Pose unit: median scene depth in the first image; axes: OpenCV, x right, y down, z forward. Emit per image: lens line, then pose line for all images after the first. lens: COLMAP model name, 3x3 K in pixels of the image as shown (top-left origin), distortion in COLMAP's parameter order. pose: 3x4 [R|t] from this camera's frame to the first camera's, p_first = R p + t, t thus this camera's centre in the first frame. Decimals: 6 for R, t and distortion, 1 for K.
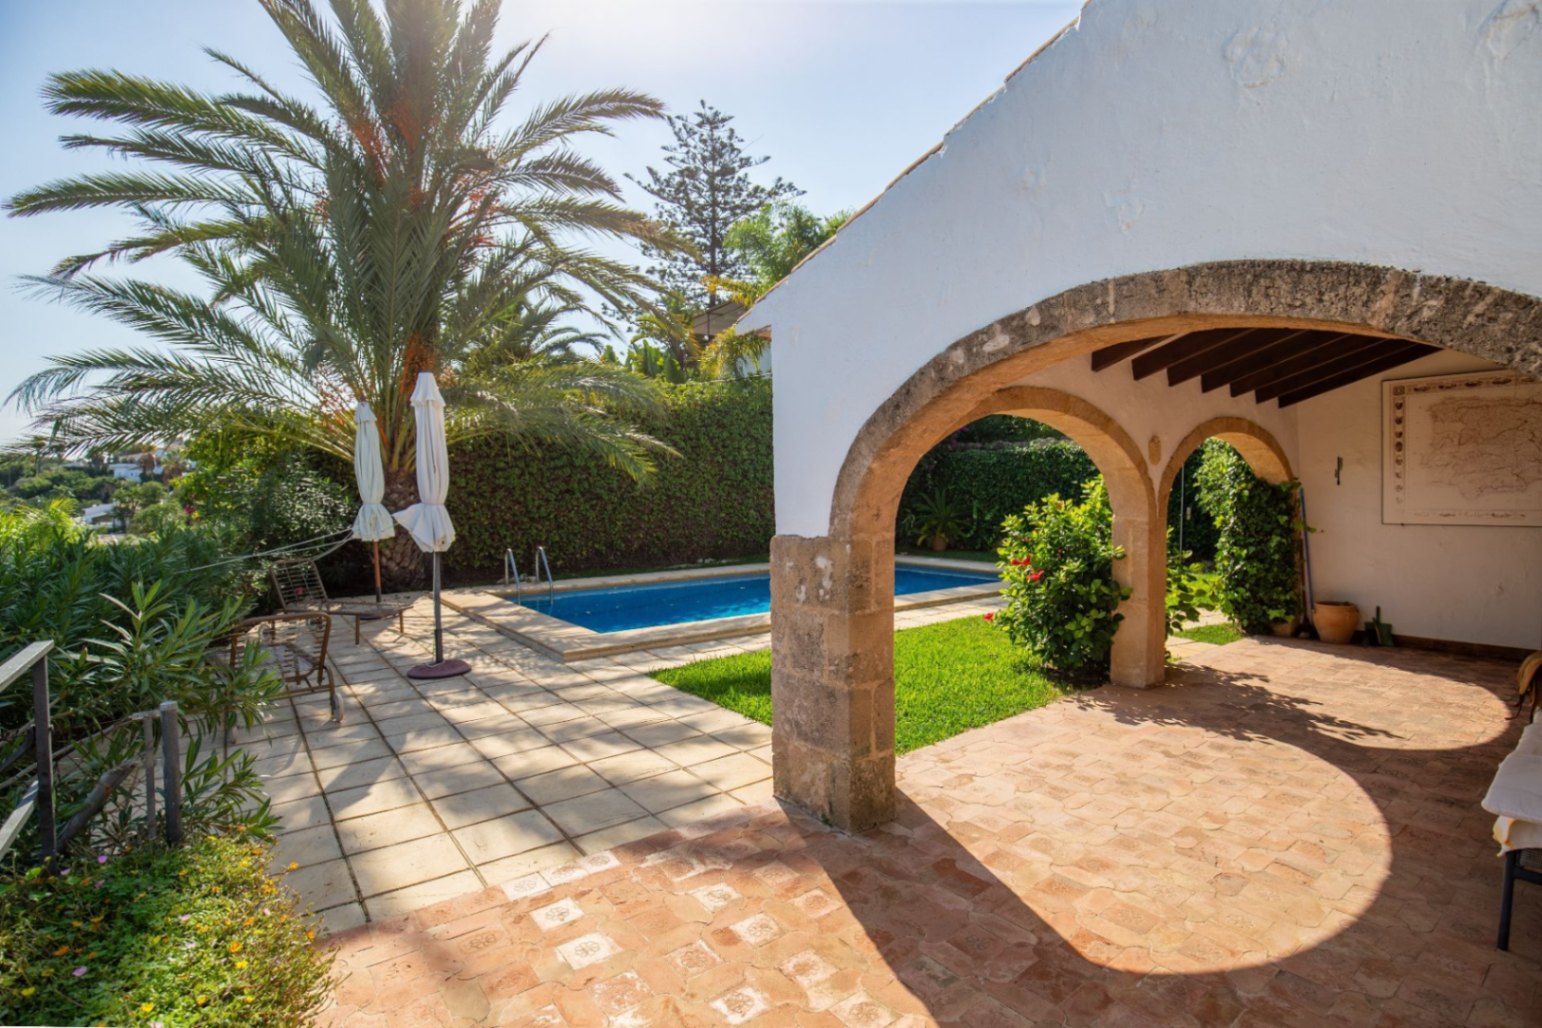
lens RADIAL K [[712.8, 0, 762.7], [0, 712.8, 515.3], [0, 0, 1]] dist [-0.007708, 0.000525]
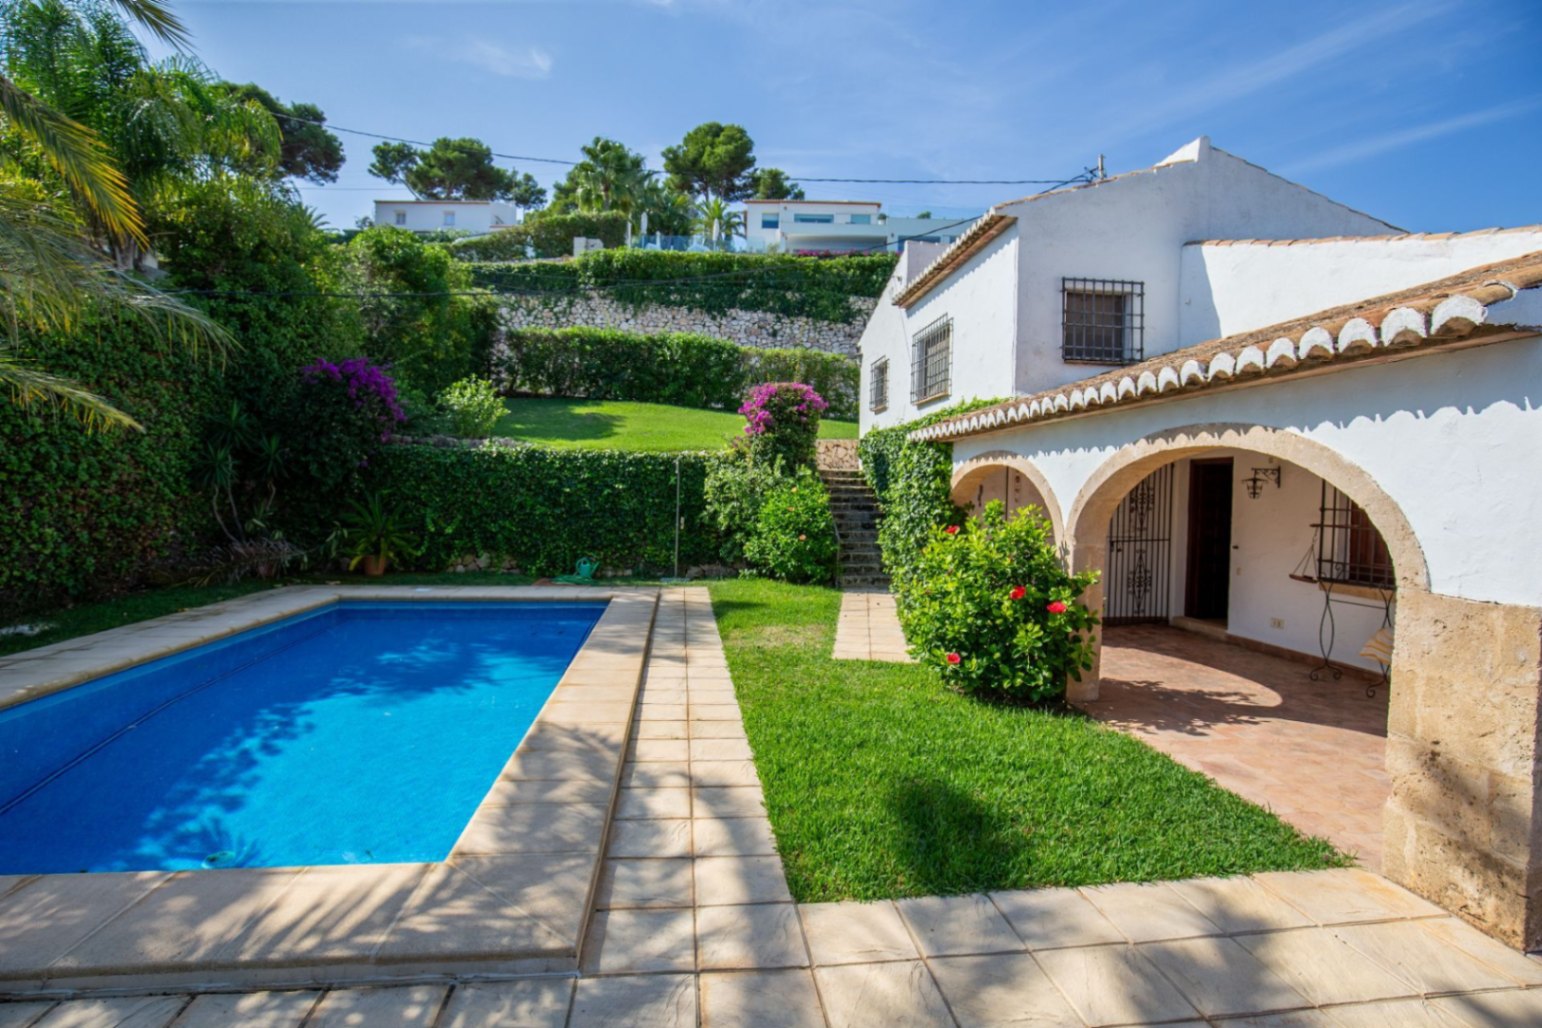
lens RADIAL K [[725.8, 0, 769.1], [0, 725.8, 506.1], [0, 0, 1]] dist [-0.037896, 0.006838]
pose [[0.511006, -0.006532, 0.859552, -0.721104], [0.014174, 0.999899, -0.000828, -0.067346], [-0.859460, 0.012606, 0.511047, 0.923485]]
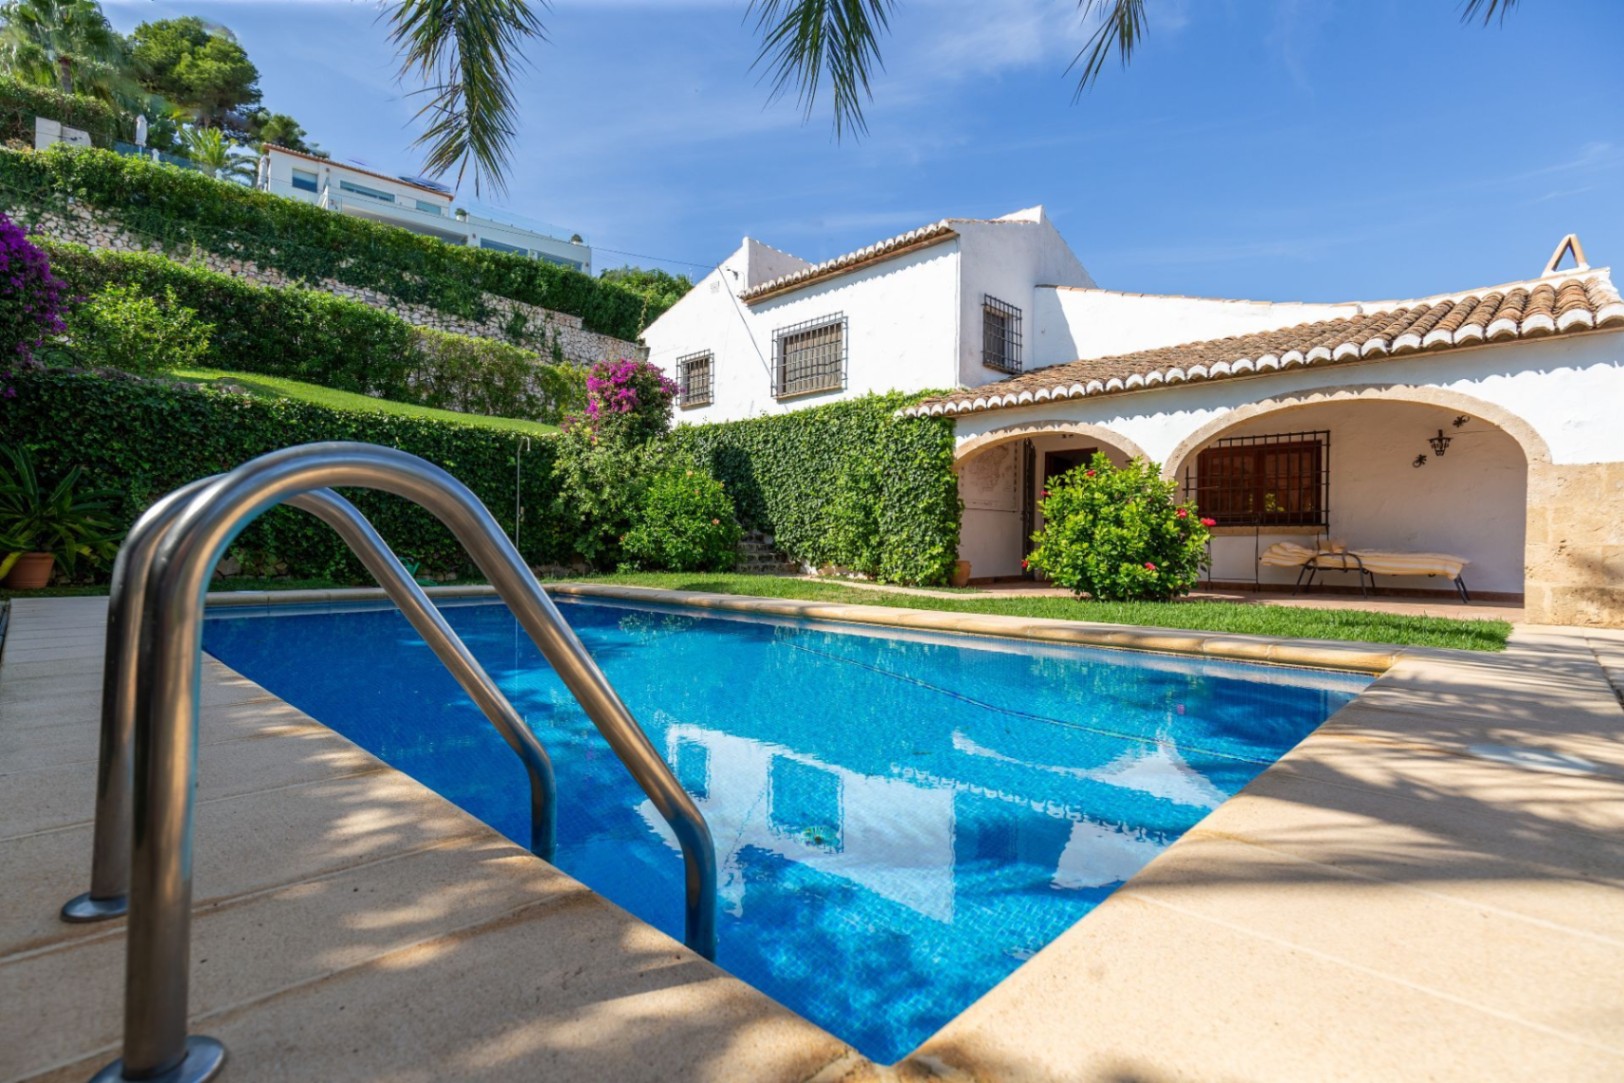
lens RADIAL K [[750.7, 0, 803.2], [0, 750.7, 542.8], [0, 0, 1]] dist [-0.007708, 0.000525]
pose [[-0.133239, 0.001494, 0.991083, -0.970345], [0.026754, 0.999640, 0.002090, 0.114311], [-0.990723, 0.026794, -0.133231, 2.179821]]
